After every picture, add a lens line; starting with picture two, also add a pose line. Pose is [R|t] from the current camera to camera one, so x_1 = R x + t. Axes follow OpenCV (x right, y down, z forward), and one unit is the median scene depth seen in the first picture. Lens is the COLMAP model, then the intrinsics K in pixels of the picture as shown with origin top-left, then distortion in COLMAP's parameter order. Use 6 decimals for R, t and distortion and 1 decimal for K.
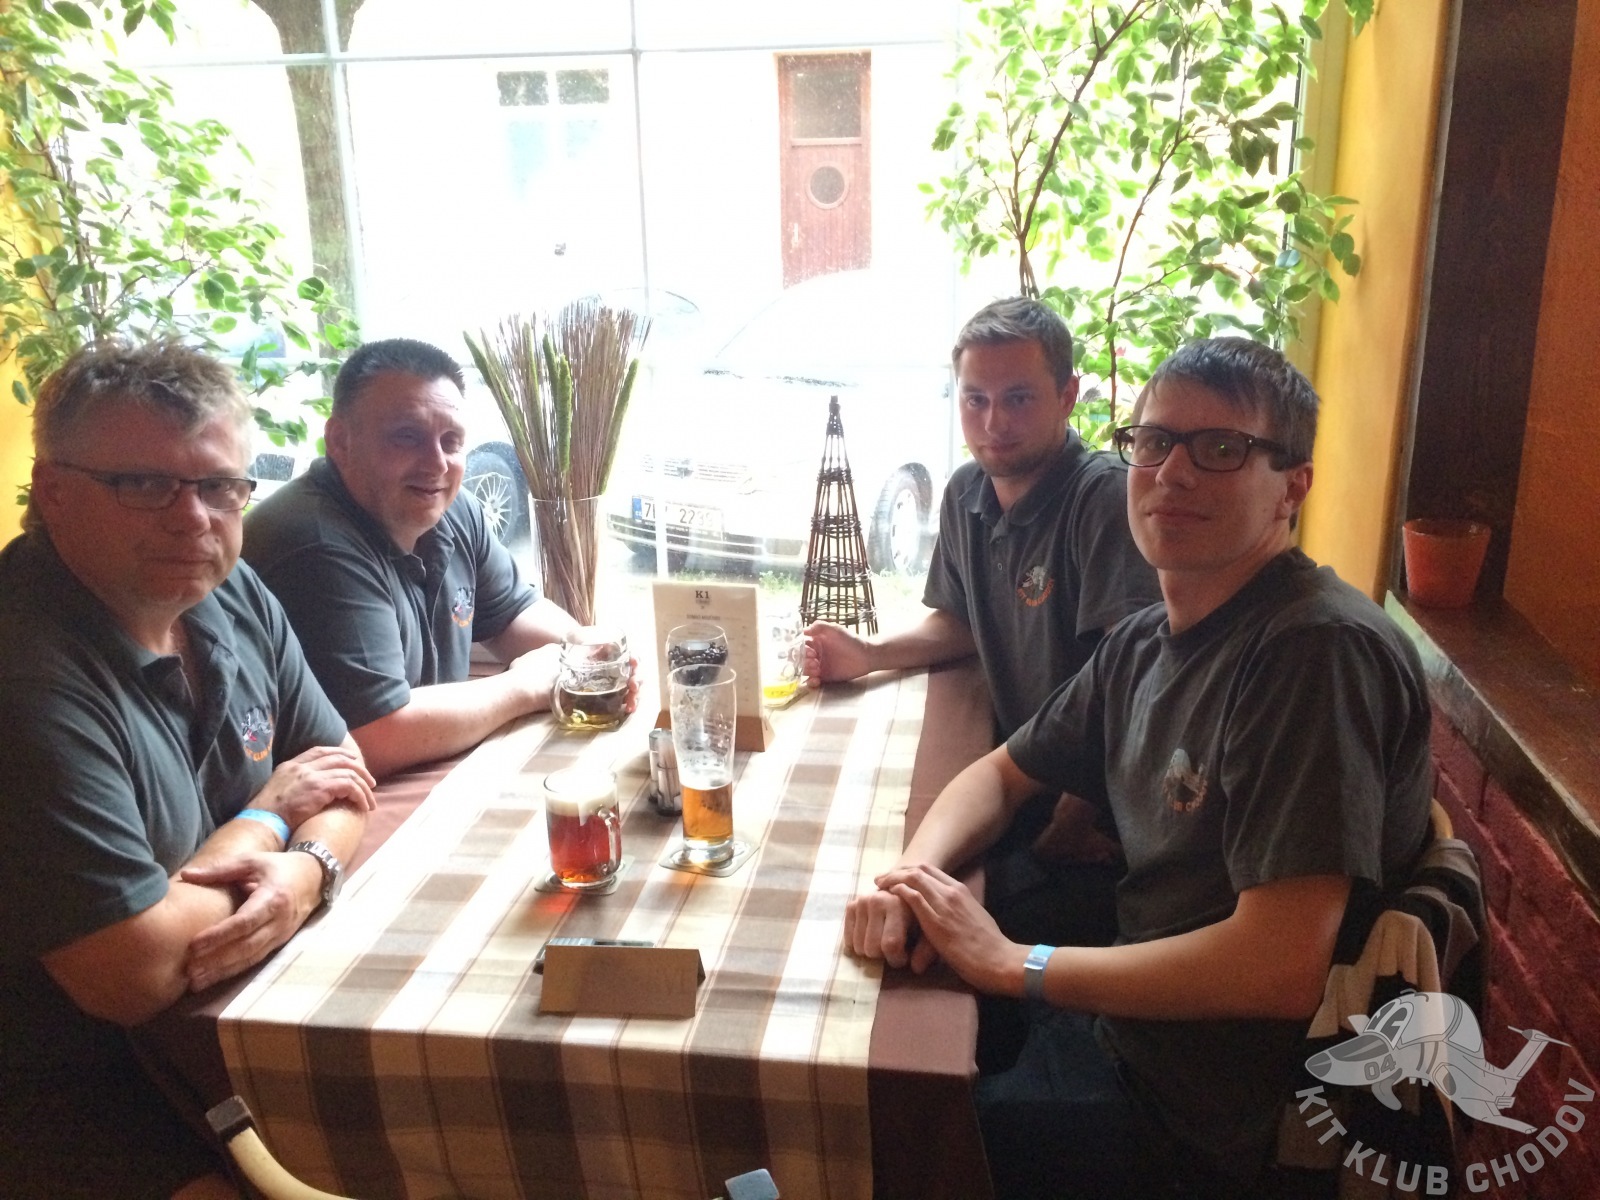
lens RADIAL K [[1313.8, 0, 801.6], [0, 1313.8, 601.2], [0, 0, 1]] dist [0.069161, -0.079034]
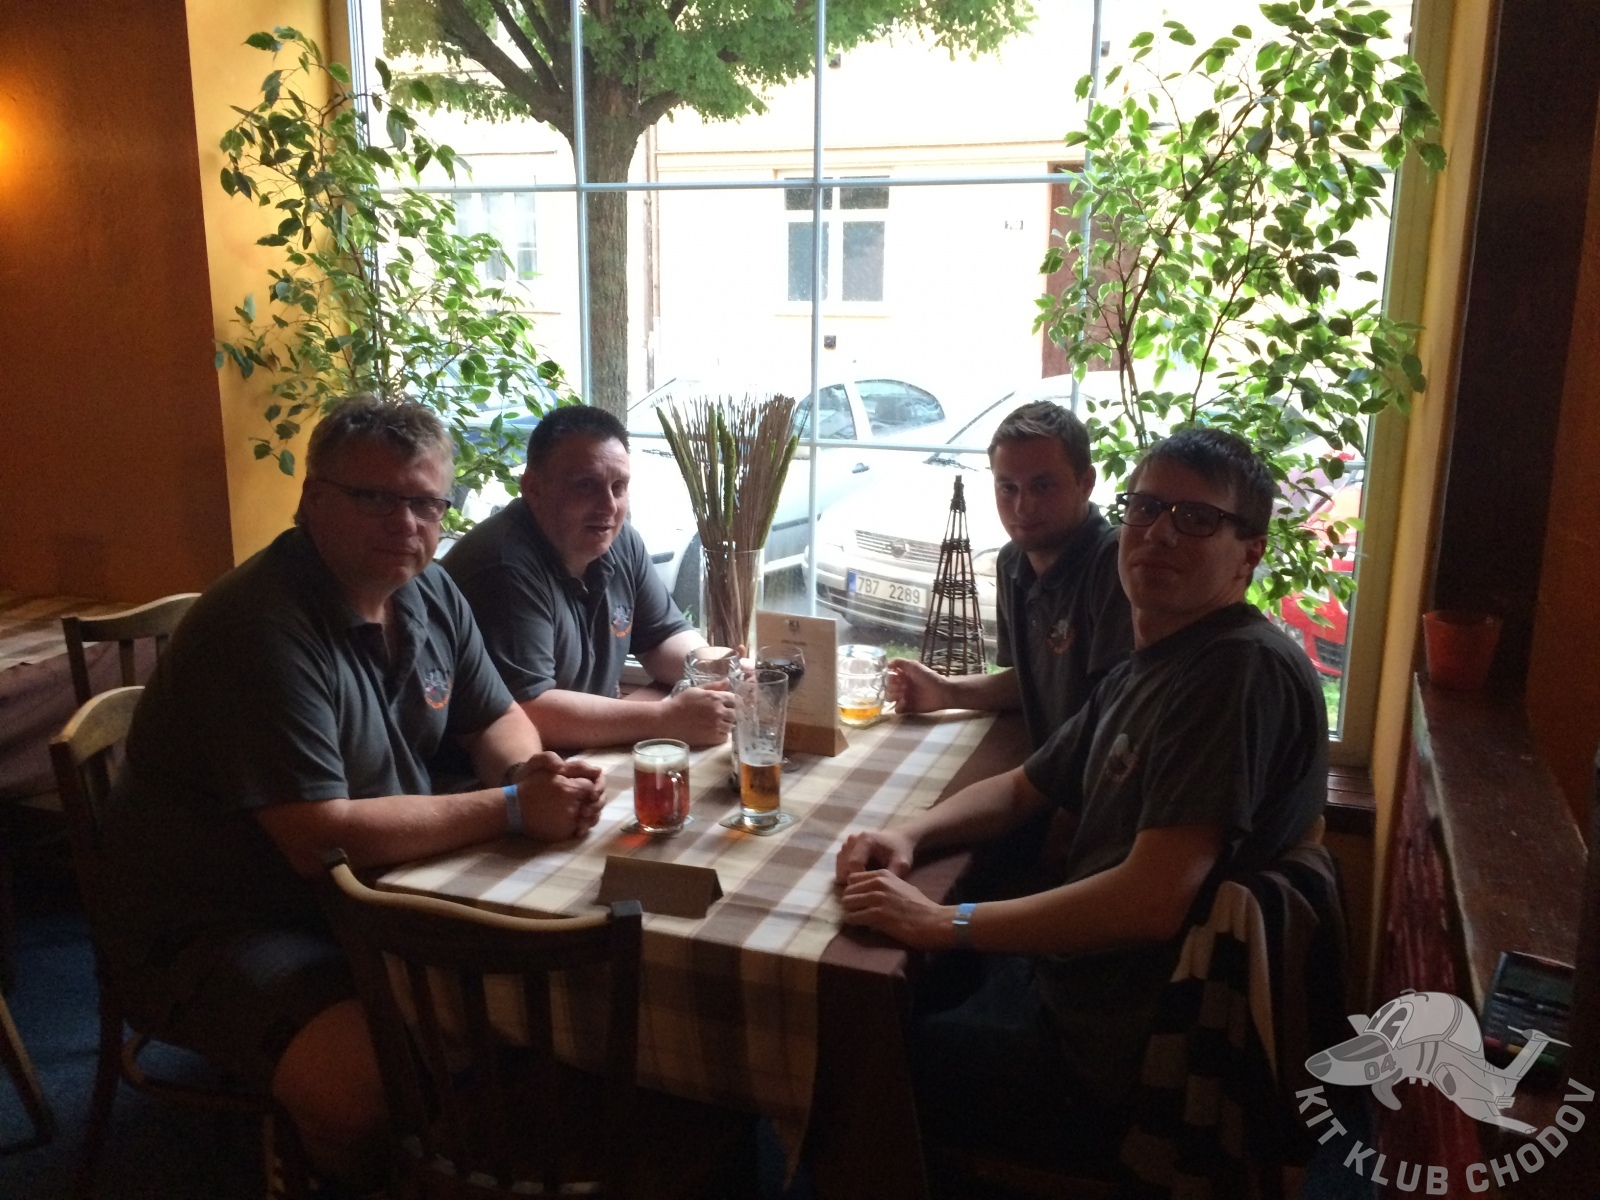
lens RADIAL K [[1313.8, 0, 801.4], [0, 1313.8, 600.4], [0, 0, 1]] dist [0.069161, -0.079034]
pose [[0.978289, 0.073459, -0.193789, 0.156273], [-0.087297, 0.994134, -0.063850, 0.048326], [0.187962, 0.079381, 0.978963, -0.187951]]
